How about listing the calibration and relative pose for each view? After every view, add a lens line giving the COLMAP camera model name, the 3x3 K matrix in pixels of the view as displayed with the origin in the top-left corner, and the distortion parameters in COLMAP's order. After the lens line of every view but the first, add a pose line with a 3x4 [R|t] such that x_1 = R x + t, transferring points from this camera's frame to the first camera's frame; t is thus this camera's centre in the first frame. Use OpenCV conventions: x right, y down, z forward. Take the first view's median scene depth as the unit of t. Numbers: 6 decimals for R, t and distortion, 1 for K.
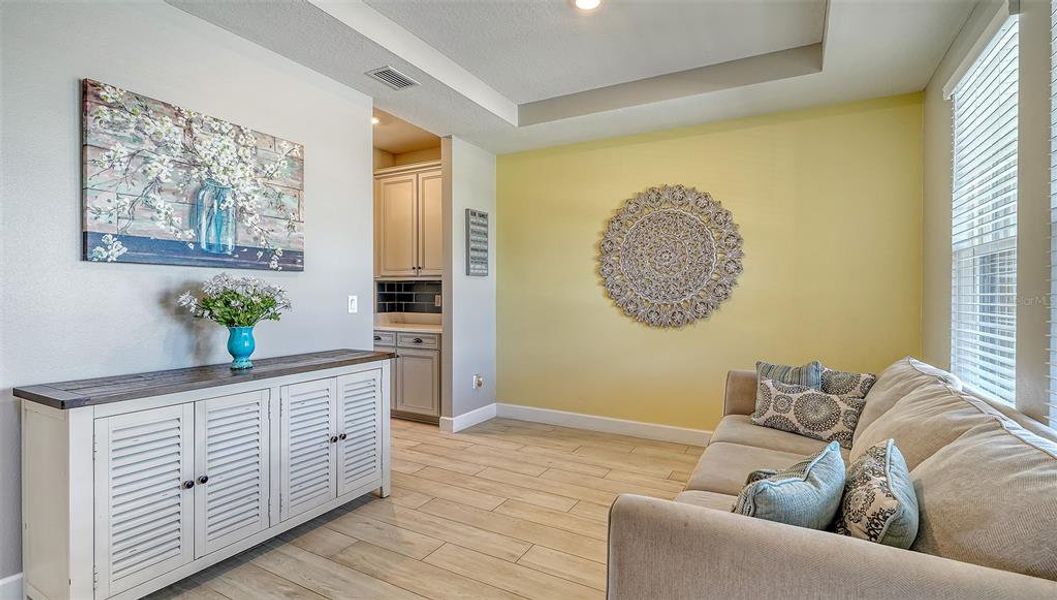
lens RADIAL K [[483.8, 0, 537.5], [0, 483.8, 298.9], [0, 0, 1]] dist [-0.005149, -0.000159]
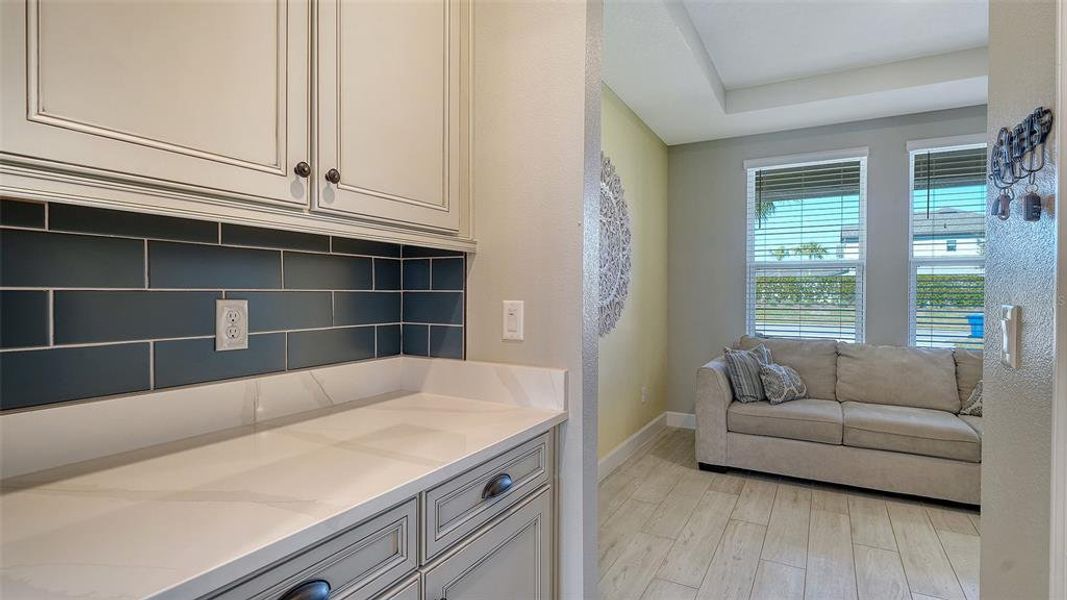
lens RADIAL K [[507.7, 0, 538.1], [0, 507.7, 303.0], [0, 0, 1]] dist [-0.005232, -0.001332]
pose [[0.024209, -0.012871, 0.999624, -0.550847], [0.016388, 0.999788, 0.012476, -0.009888], [-0.999573, 0.016080, 0.024415, 1.059943]]
